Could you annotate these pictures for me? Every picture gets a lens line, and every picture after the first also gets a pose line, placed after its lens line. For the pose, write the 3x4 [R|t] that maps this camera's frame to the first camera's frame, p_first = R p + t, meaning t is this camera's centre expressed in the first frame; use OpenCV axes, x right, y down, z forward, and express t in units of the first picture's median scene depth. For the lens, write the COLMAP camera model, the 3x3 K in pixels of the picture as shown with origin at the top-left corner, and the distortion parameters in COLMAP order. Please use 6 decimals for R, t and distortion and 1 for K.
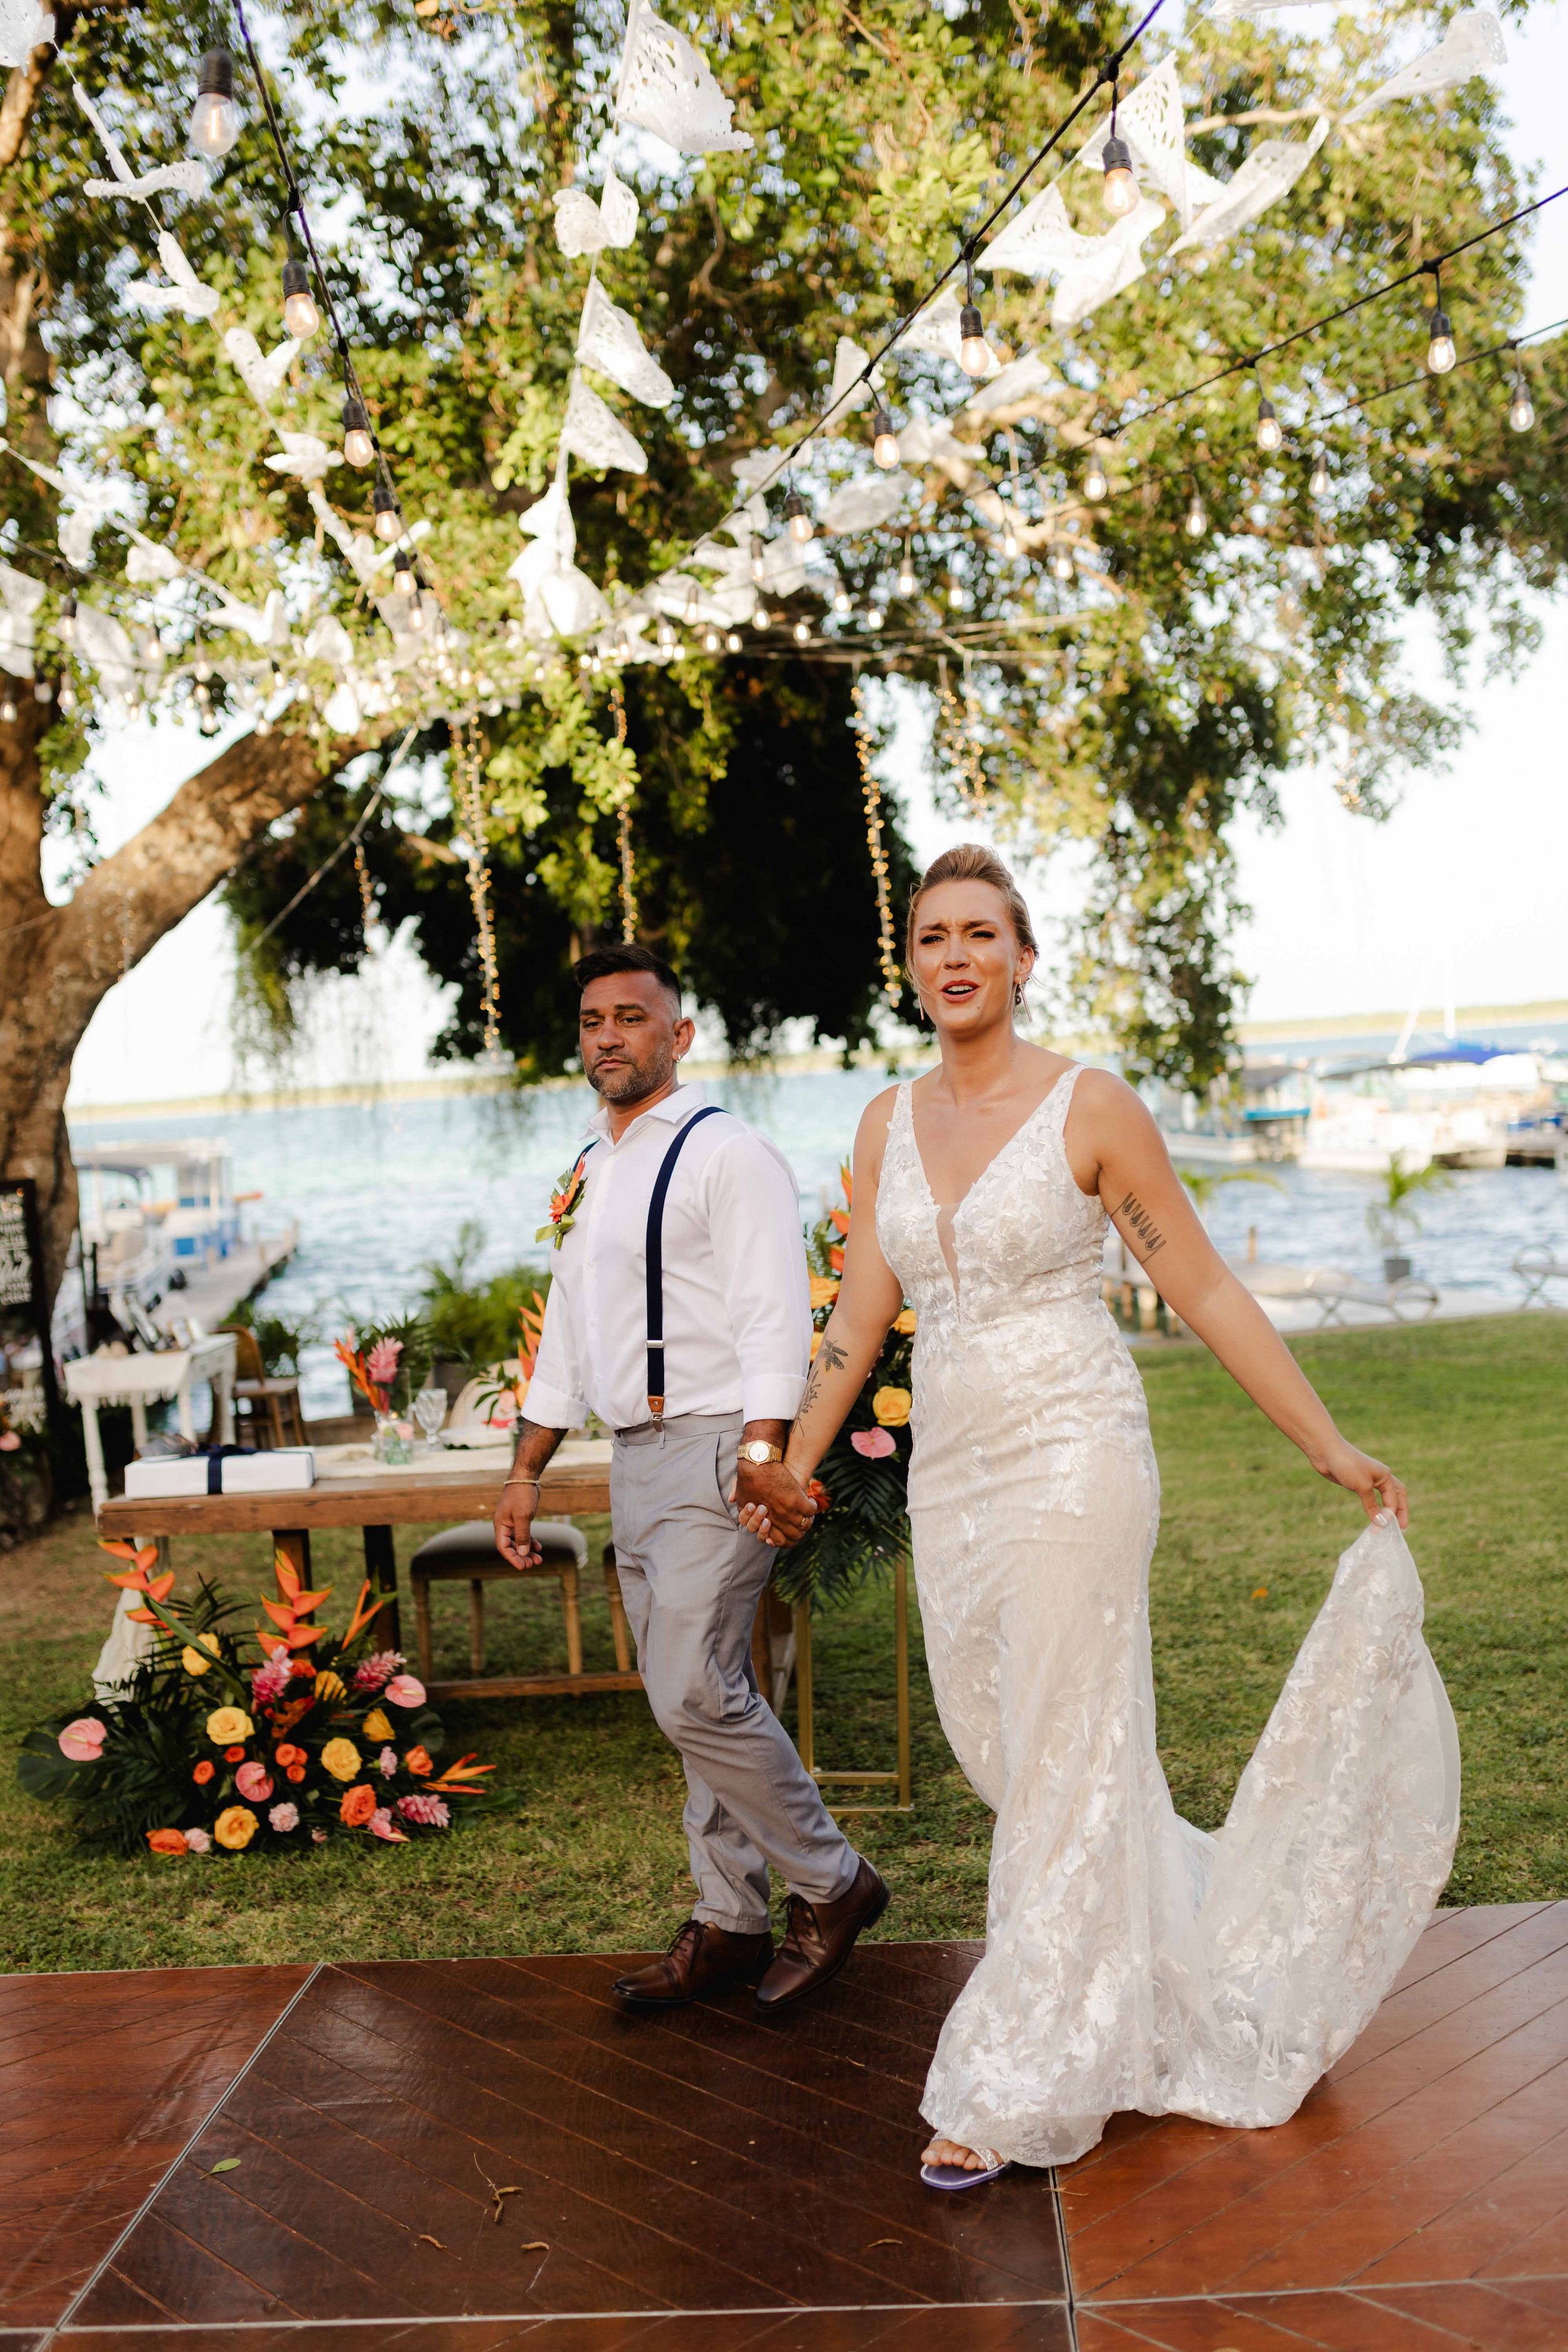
lens RADIAL K [[2520.7, 0, 781.9], [0, 2520.7, 1224.1], [0, 0, 1]] dist [-0.005787, 0.017851]
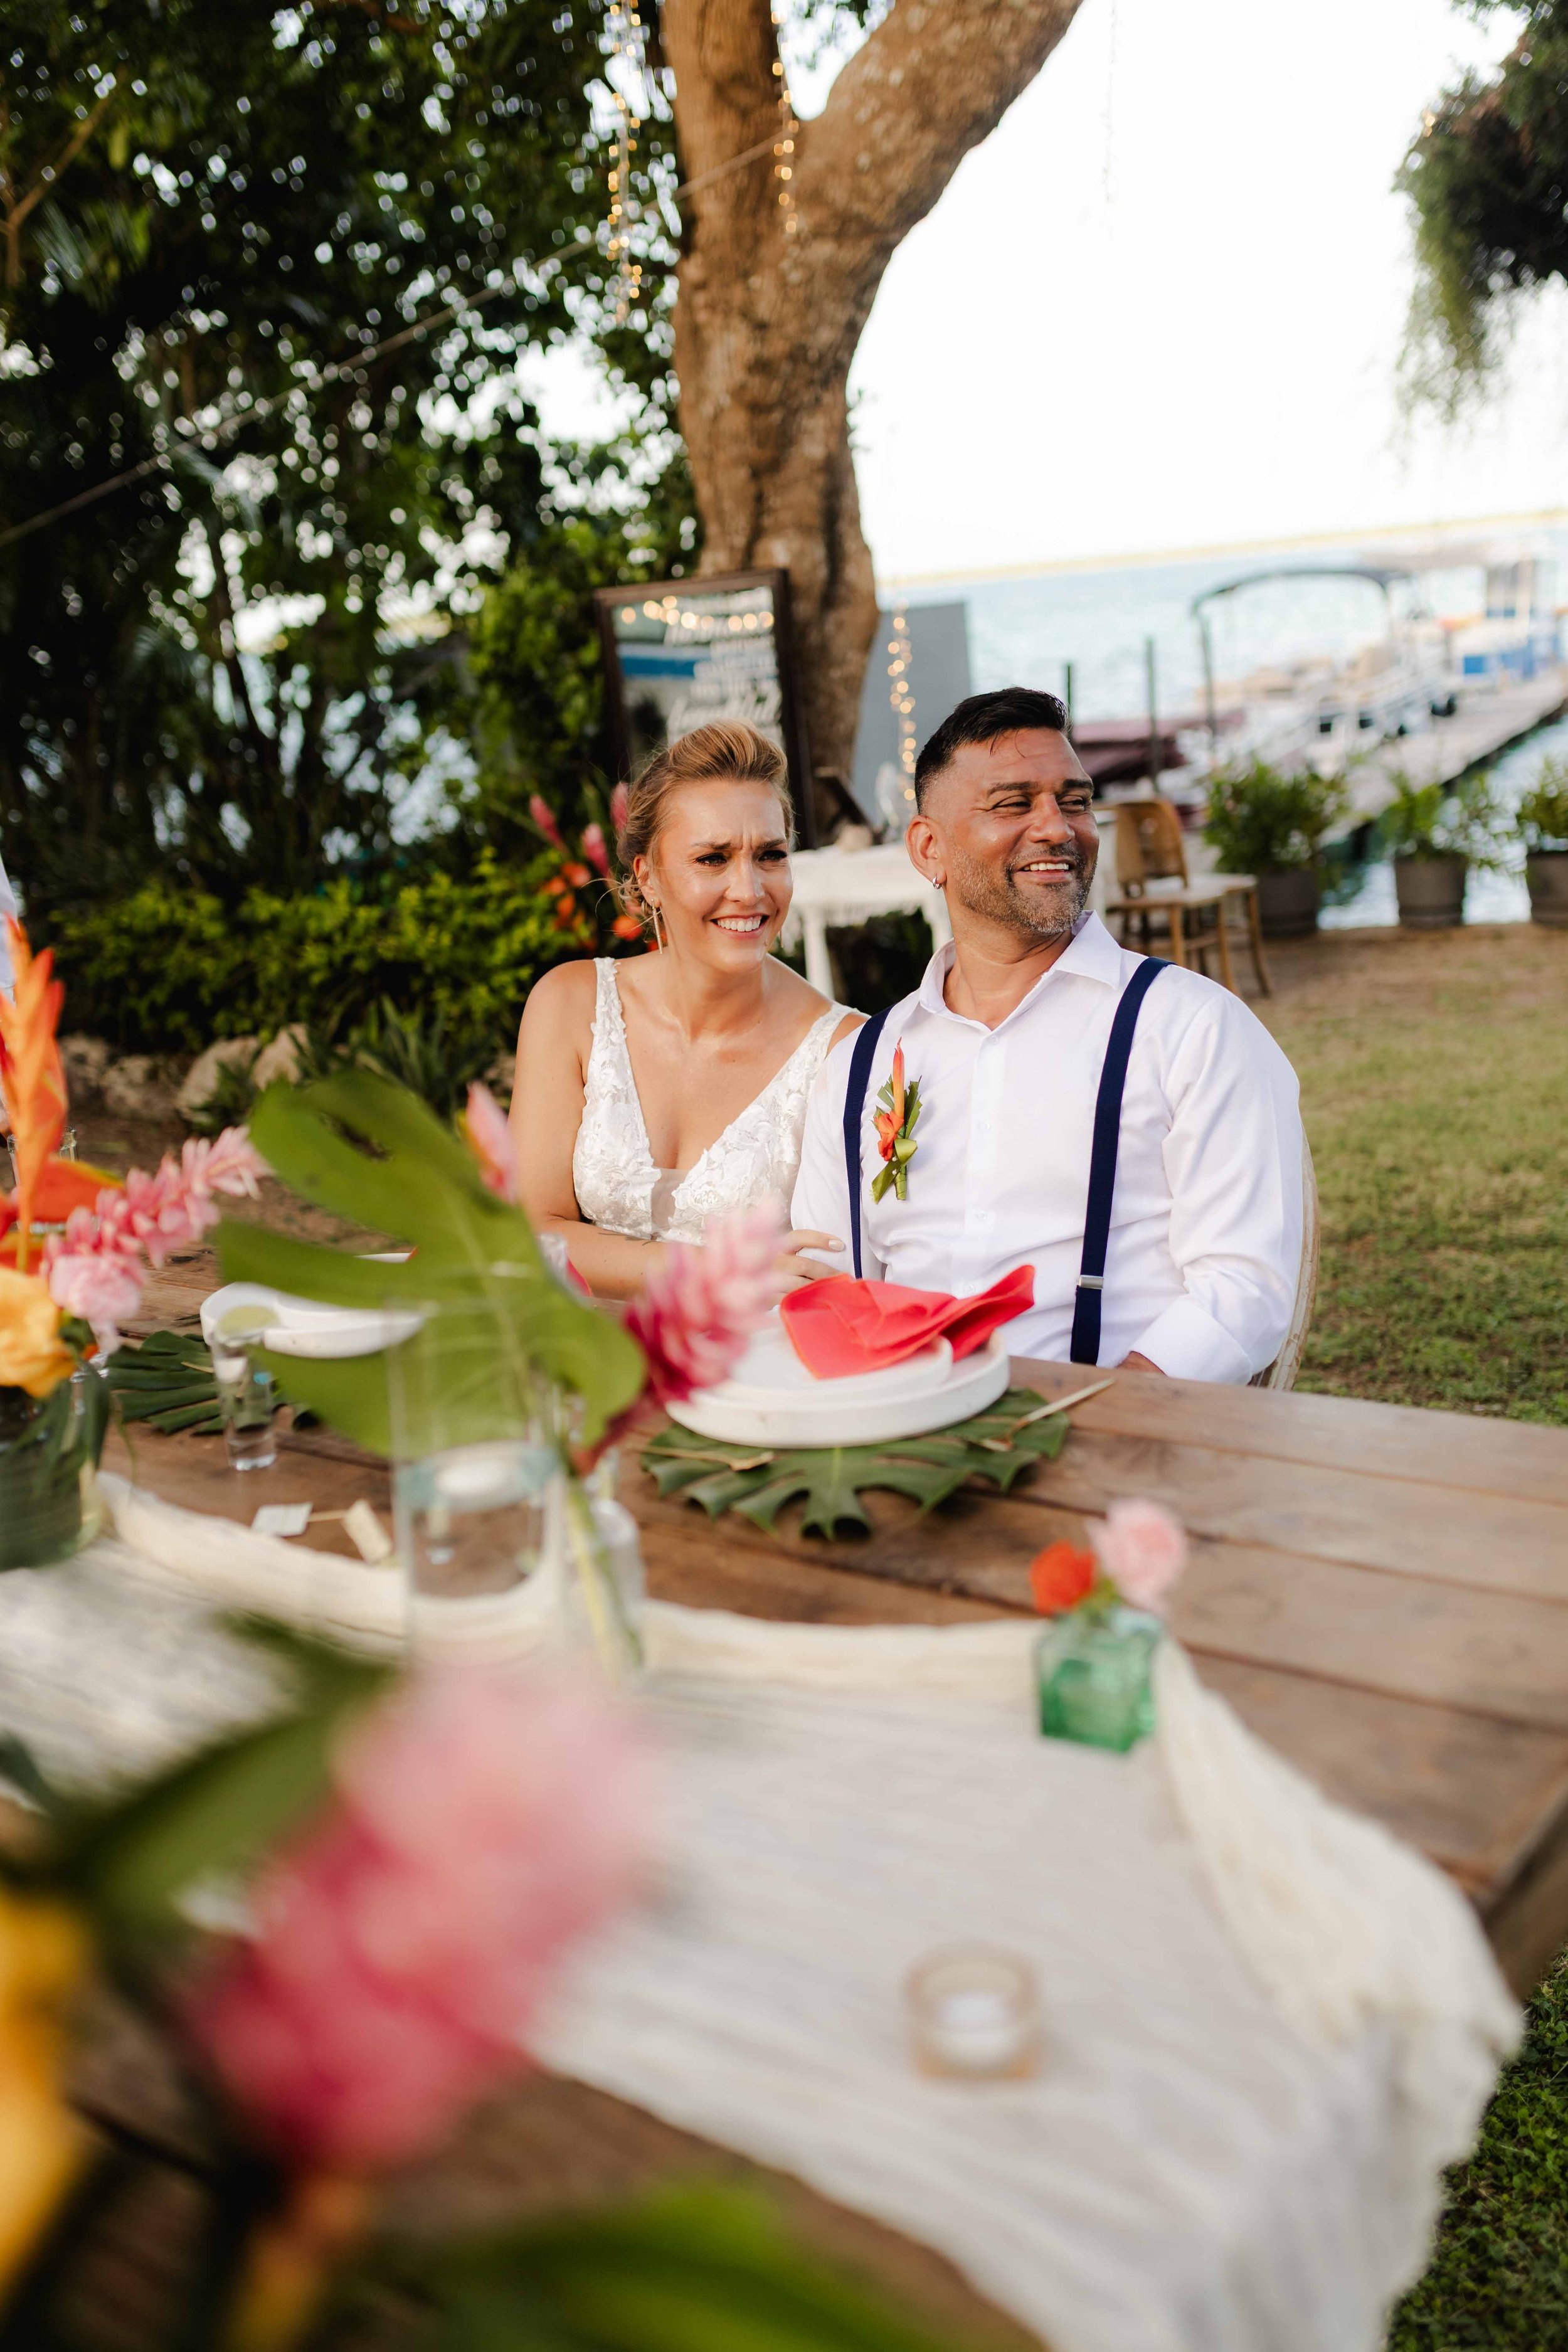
lens RADIAL K [[2520.7, 0, 781.9], [0, 2520.7, 1224.1], [0, 0, 1]] dist [-0.005787, 0.017851]
pose [[0.855978, 0.108042, -0.505598, 0.053594], [0.008654, 0.974790, 0.222956, 0.002189], [0.516940, -0.195220, 0.833464, 0.409513]]
